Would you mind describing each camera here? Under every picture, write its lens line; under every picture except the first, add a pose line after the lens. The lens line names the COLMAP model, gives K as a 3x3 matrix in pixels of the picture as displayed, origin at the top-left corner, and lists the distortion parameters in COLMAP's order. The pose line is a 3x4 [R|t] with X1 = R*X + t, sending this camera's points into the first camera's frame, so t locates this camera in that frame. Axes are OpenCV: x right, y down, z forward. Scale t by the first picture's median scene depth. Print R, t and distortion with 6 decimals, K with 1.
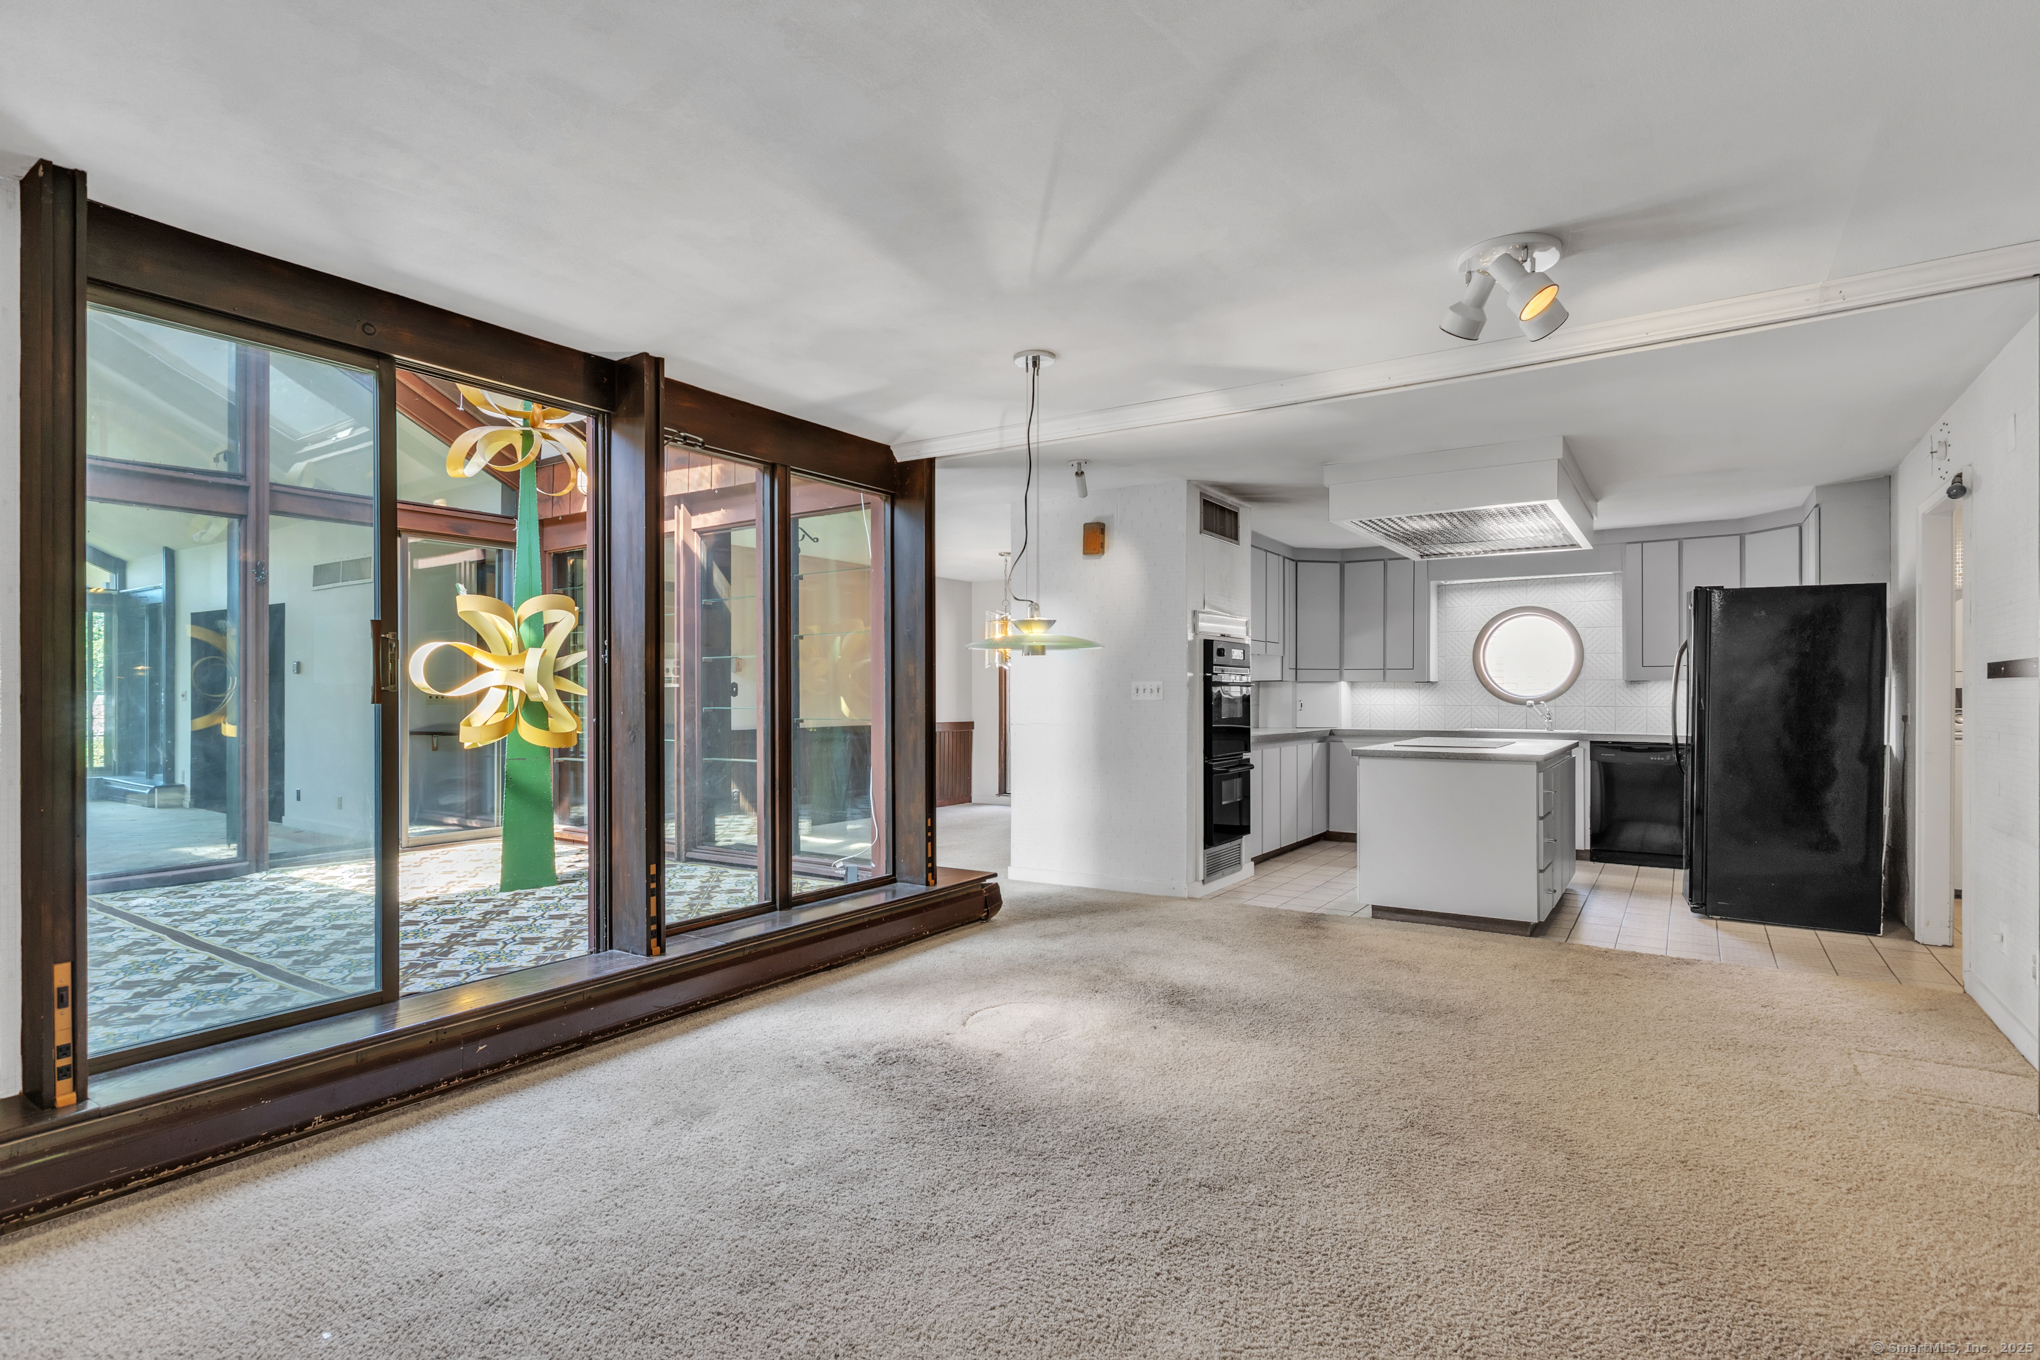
lens RADIAL K [[1002.0, 0, 1023.1], [0, 1002.0, 698.1], [0, 0, 1]] dist [0.003675, -0.001190]
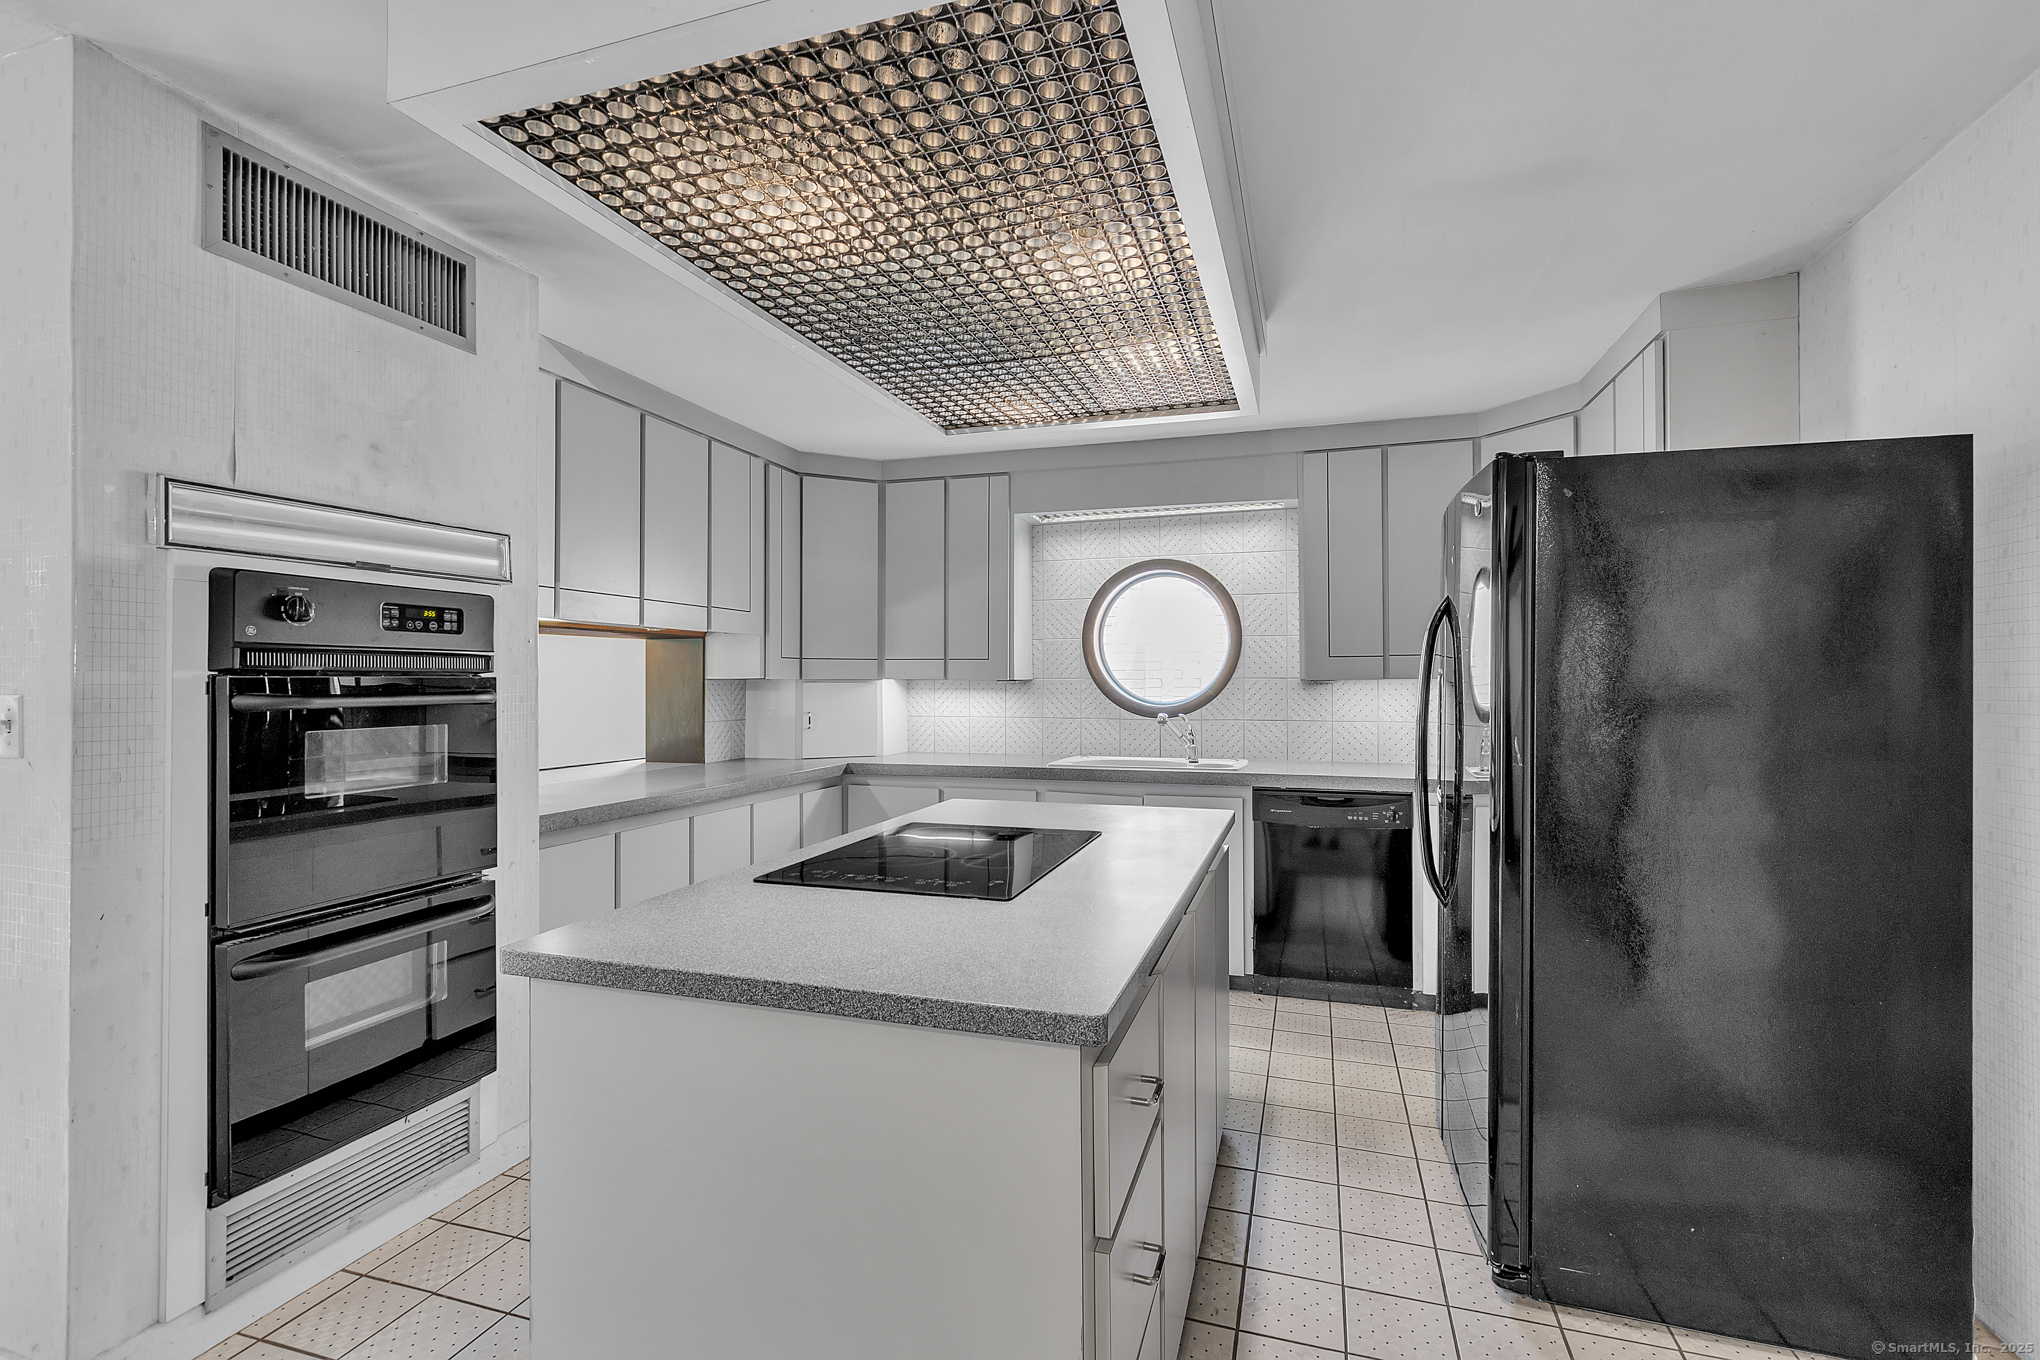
lens RADIAL K [[911.1, 0, 1011.9], [0, 911.1, 682.2], [0, 0, 1]] dist [0.000946, -0.000348]
pose [[0.964048, -0.003173, 0.265708, 0.423175], [0.004004, 0.999989, -0.002586, -0.022803], [-0.265697, 0.003557, 0.964050, 0.767205]]
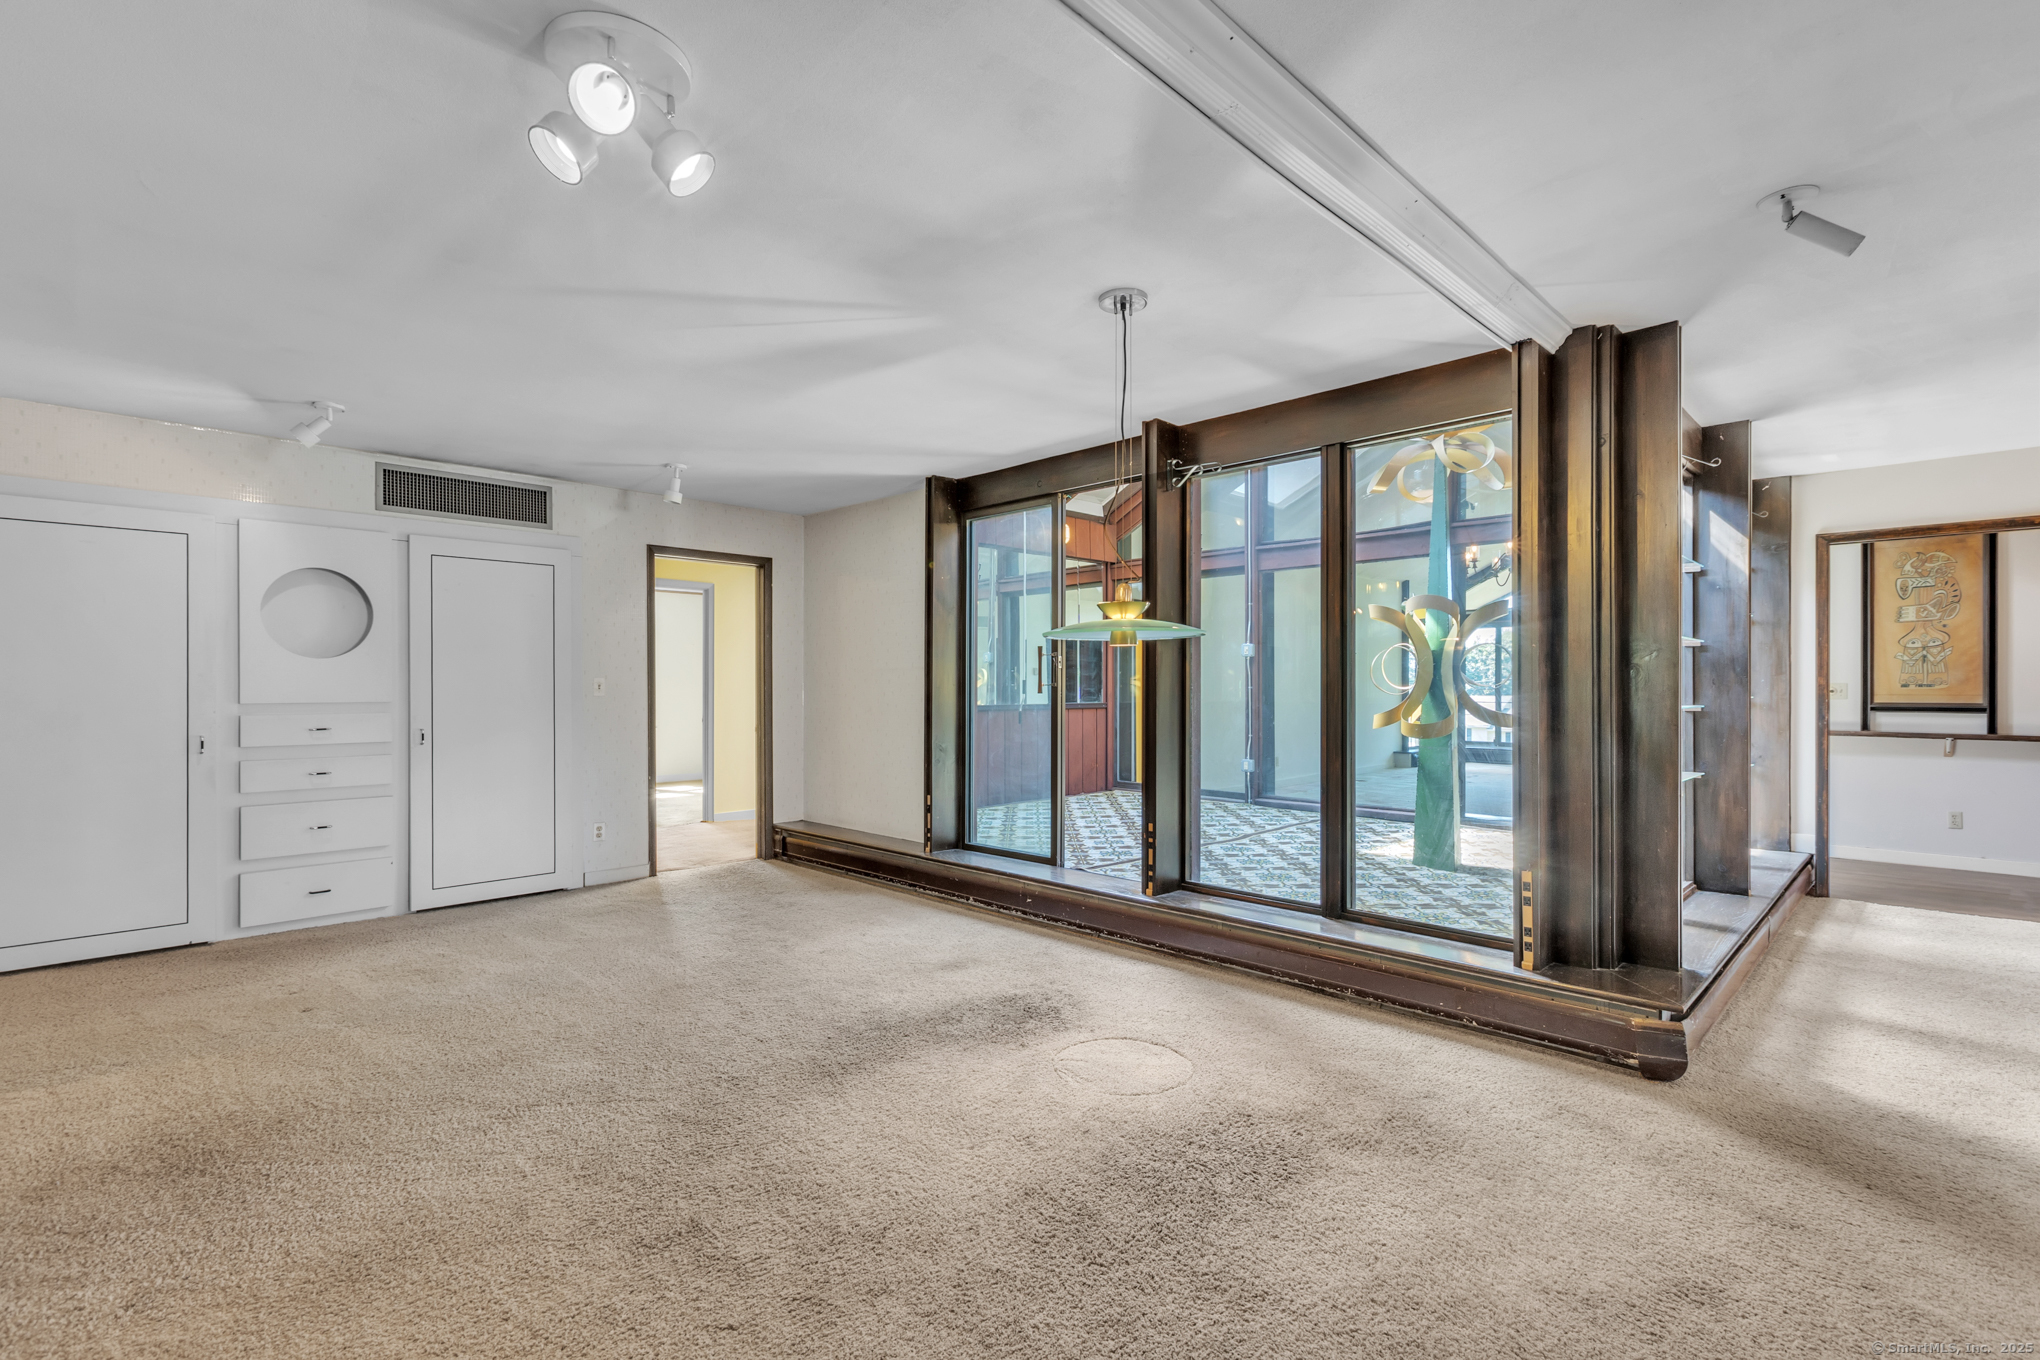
lens RADIAL K [[923.6, 0, 1022.8], [0, 923.6, 689.5], [0, 0, 1]] dist [-0.002617, 0.003335]
pose [[-0.188471, 0.003198, -0.982074, 0.594816], [-0.004832, 0.999980, 0.004183, -0.003939], [0.982067, 0.005534, -0.188451, 0.788443]]
